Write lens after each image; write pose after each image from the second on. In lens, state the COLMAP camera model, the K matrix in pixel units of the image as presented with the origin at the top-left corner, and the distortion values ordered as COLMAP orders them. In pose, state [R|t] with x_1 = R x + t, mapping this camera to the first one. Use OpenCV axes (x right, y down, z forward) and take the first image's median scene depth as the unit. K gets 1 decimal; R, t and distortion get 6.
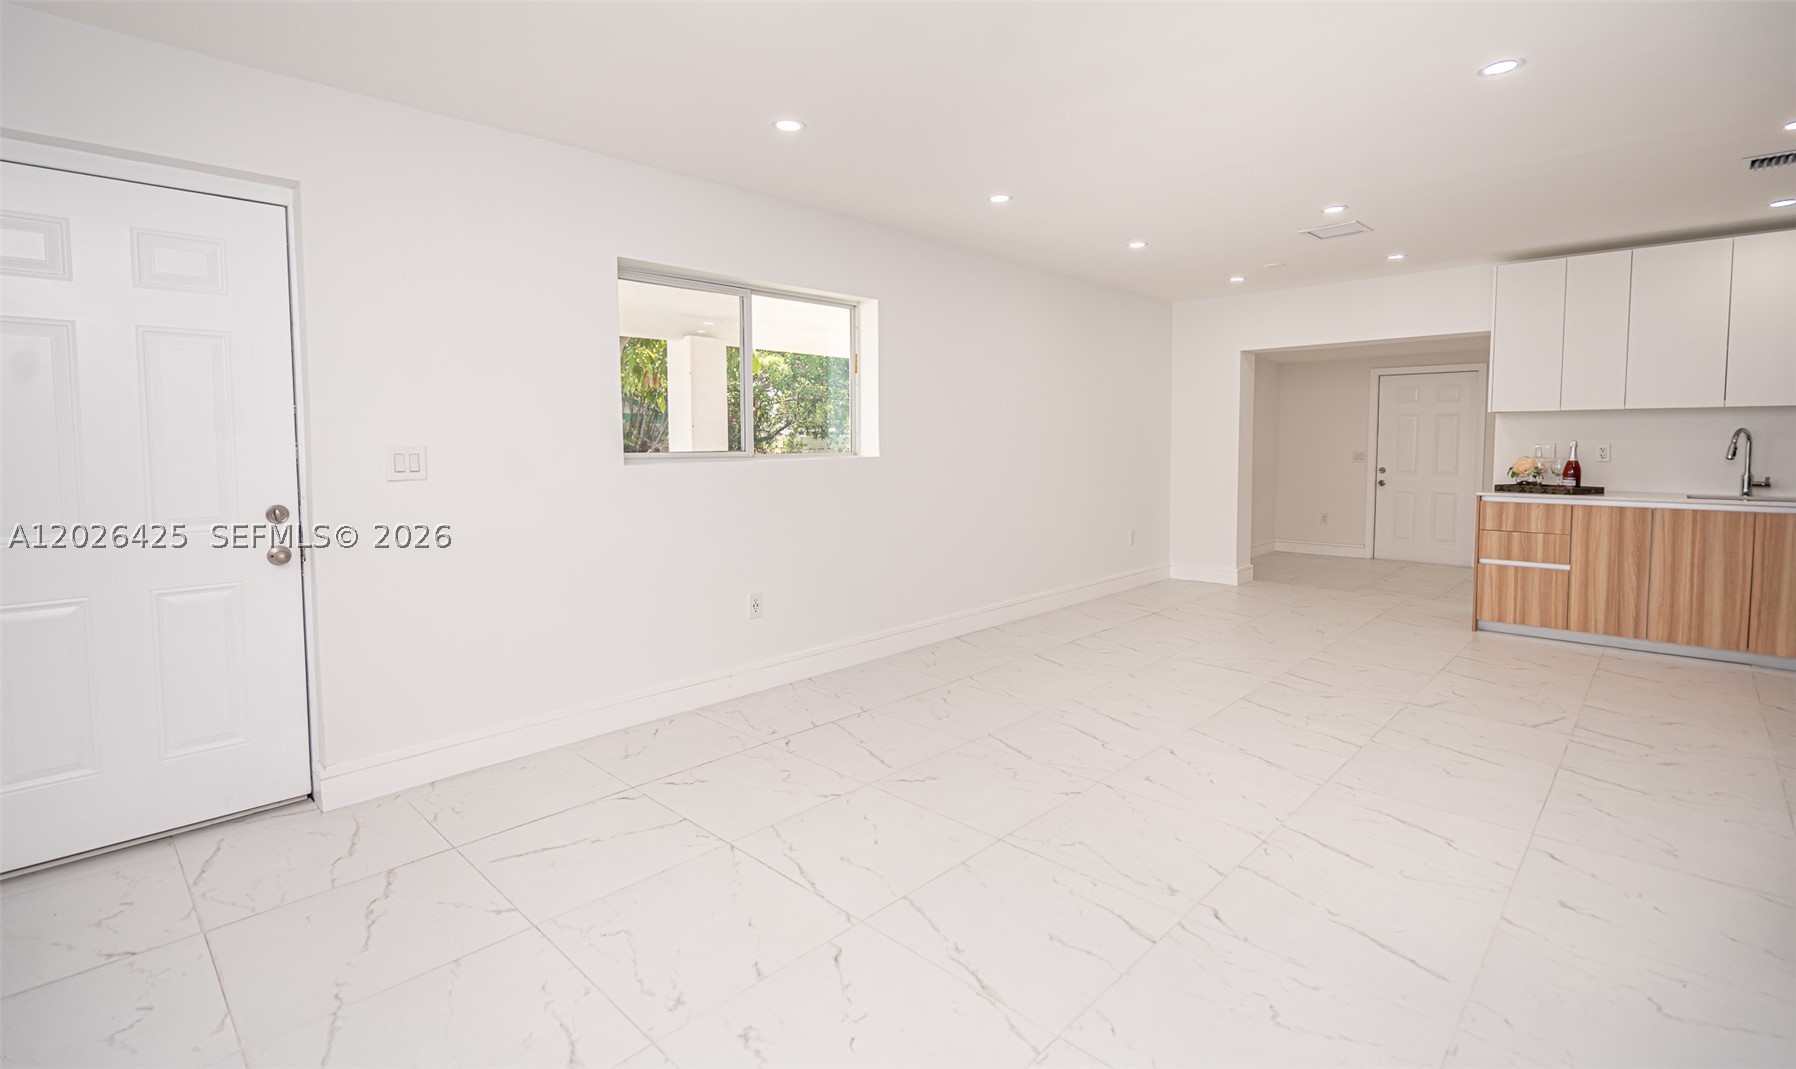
lens RADIAL K [[821.9, 0, 897.0], [0, 821.9, 485.3], [0, 0, 1]] dist [-0.000877, 0.000153]
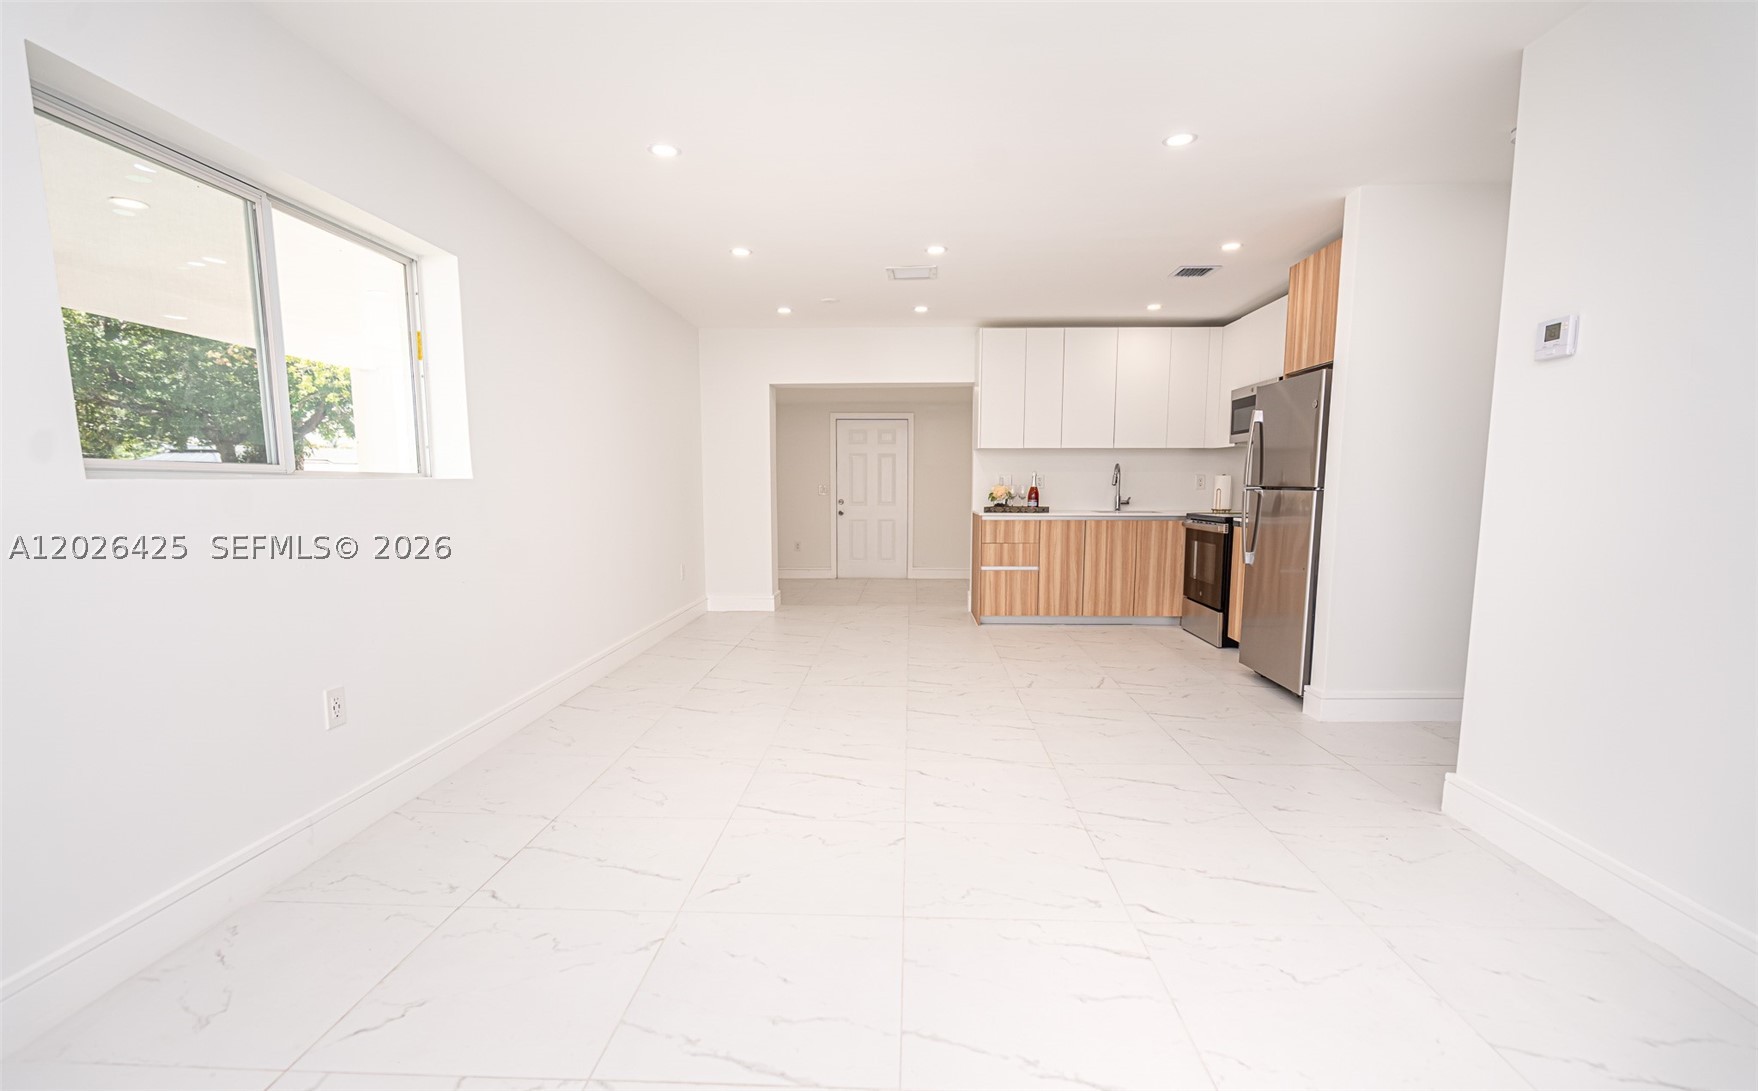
lens RADIAL K [[791.8, 0, 880.4], [0, 791.8, 580.4], [0, 0, 1]] dist [-0.009088, 0.000411]
pose [[0.746390, -0.076818, 0.661060, -0.206794], [0.033548, 0.996396, 0.077906, 0.012112], [-0.664662, -0.035971, 0.746277, 0.218309]]
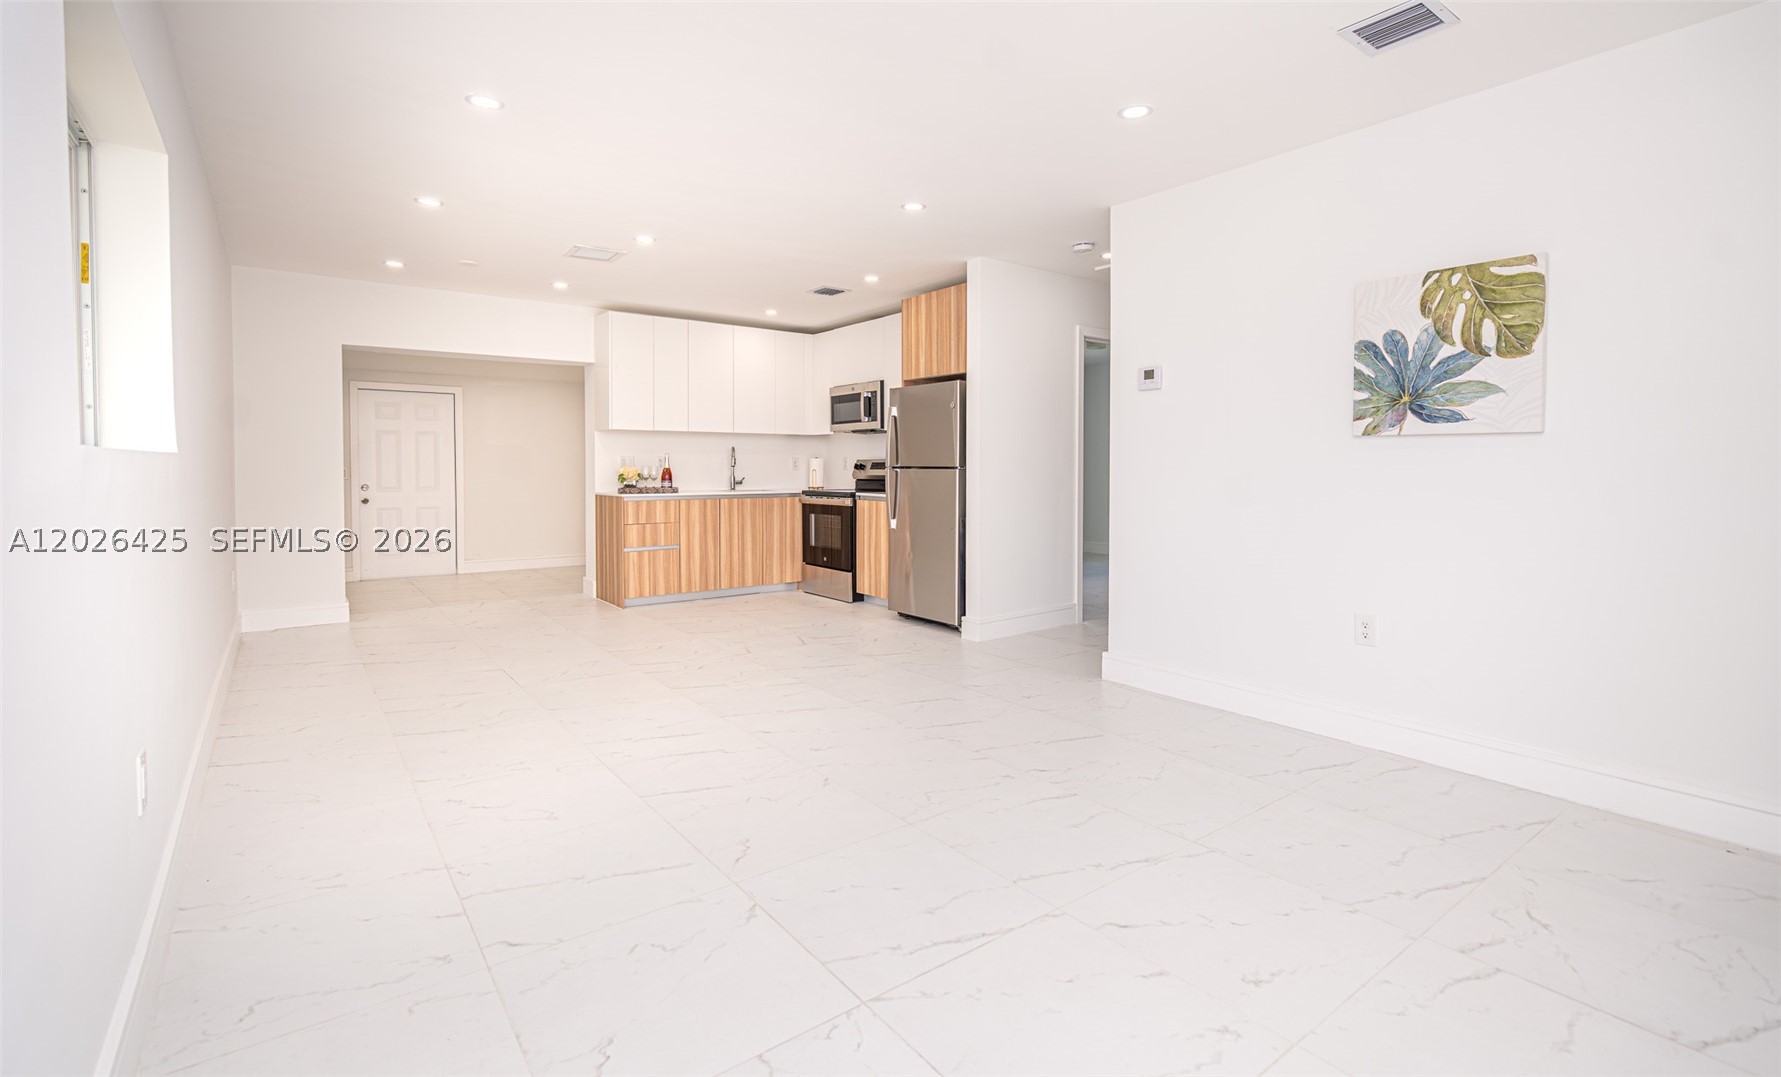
lens RADIAL K [[806.6, 0, 888.9], [0, 806.6, 485.9], [0, 0, 1]] dist [-0.000320, 0.000158]
pose [[0.157382, -0.018376, 0.987367, -0.430969], [0.053538, 0.998515, 0.010050, 0.005423], [-0.986085, 0.051280, 0.158133, 0.437635]]
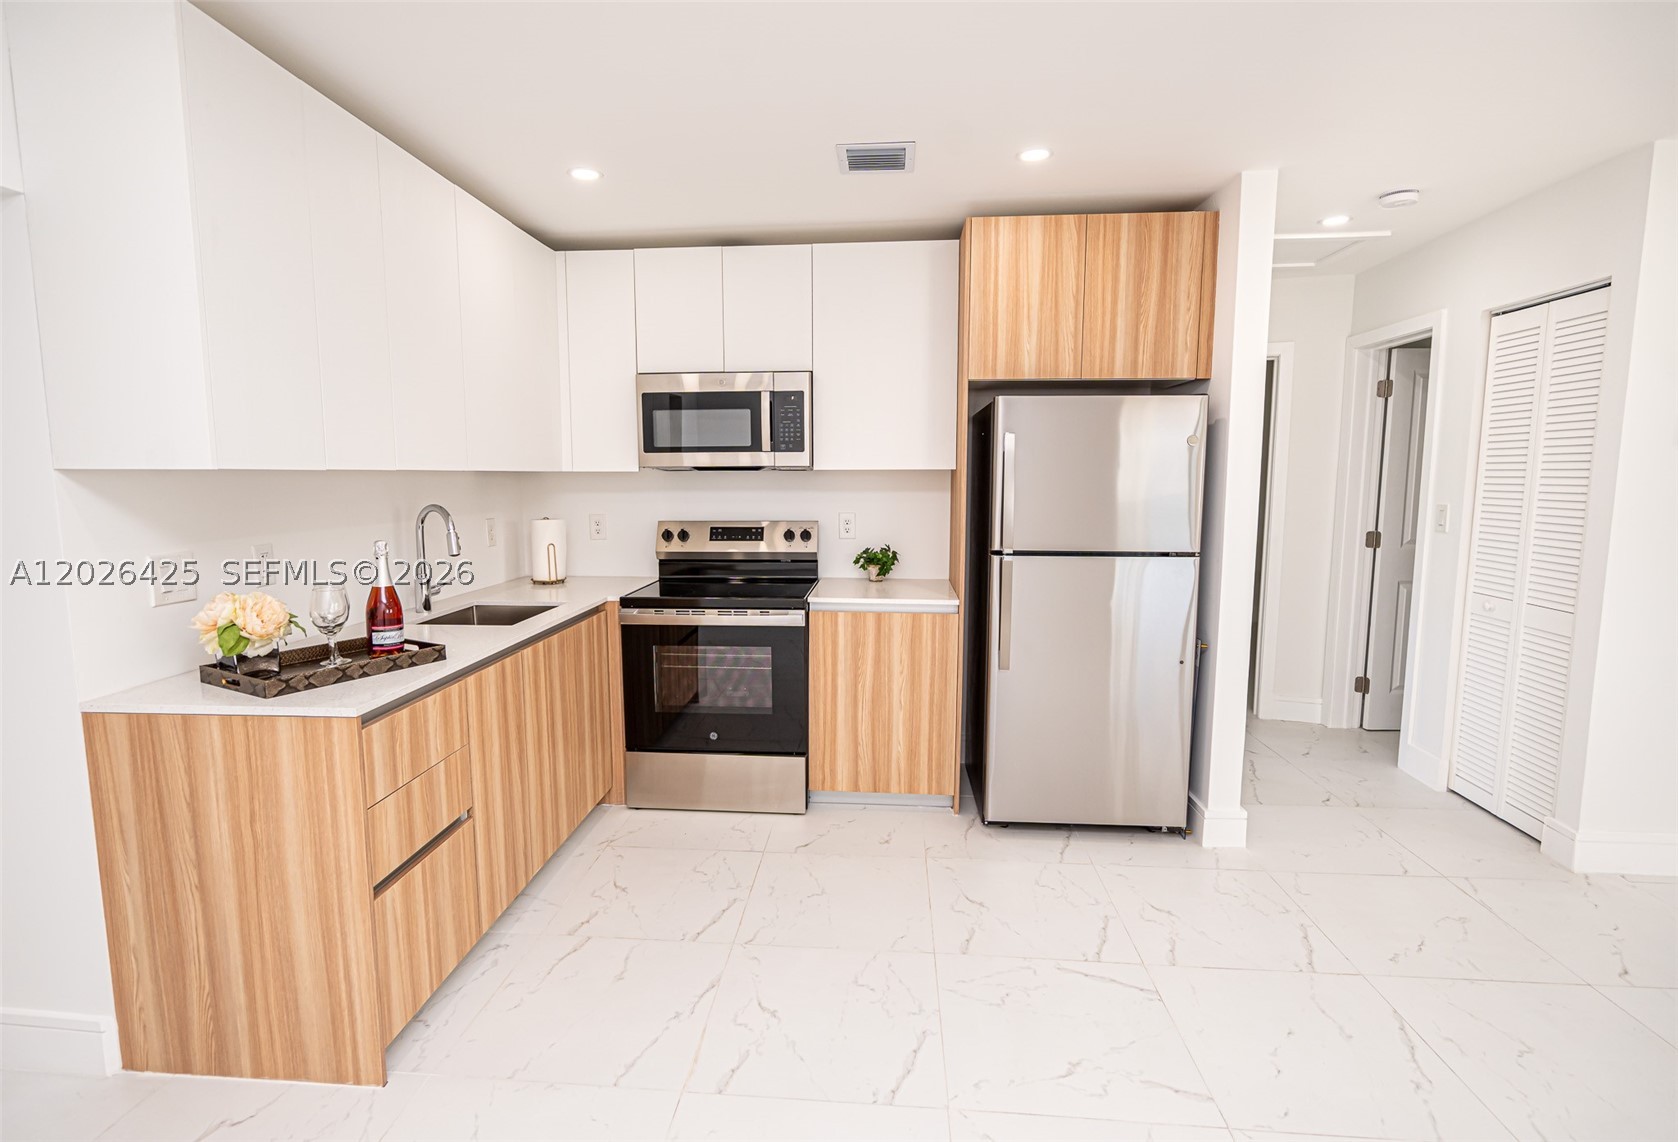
lens RADIAL K [[816.7, 0, 816.5], [0, 816.7, 572.2], [0, 0, 1]] dist [-0.000726, -0.000021]
pose [[-0.625946, -0.083224, 0.775413, 0.341520], [0.051855, 0.987648, 0.147863, -0.090991], [-0.778141, 0.132763, -0.613898, 1.097553]]
